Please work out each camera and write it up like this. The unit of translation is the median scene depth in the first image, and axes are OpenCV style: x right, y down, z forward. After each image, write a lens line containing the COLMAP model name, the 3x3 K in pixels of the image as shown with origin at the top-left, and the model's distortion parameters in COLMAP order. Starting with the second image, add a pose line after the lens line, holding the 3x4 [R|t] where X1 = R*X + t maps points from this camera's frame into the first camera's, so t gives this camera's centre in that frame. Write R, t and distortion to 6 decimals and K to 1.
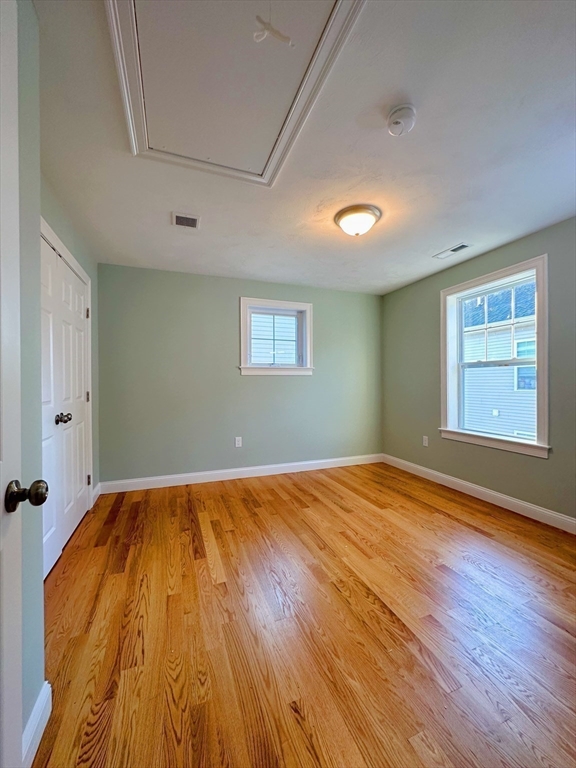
lens RADIAL K [[306.4, 0, 289.5], [0, 306.4, 384.3], [0, 0, 1]] dist [-0.005325, 0.000638]
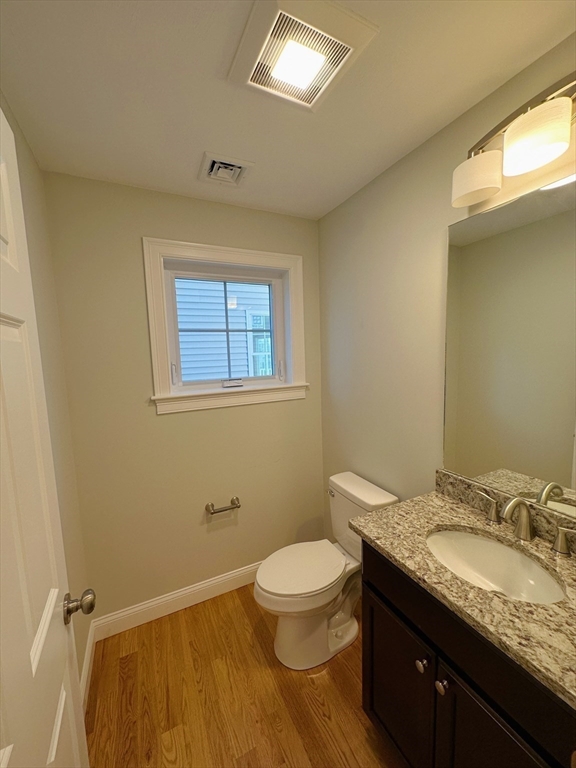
lens RADIAL K [[306.4, 0, 285.5], [0, 306.4, 382.3], [0, 0, 1]] dist [-0.005325, 0.000638]
pose [[0.991171, -0.039446, 0.126588, -0.023810], [0.025852, 0.993892, 0.107286, -0.114833], [-0.130046, -0.103067, 0.986137, 0.492358]]
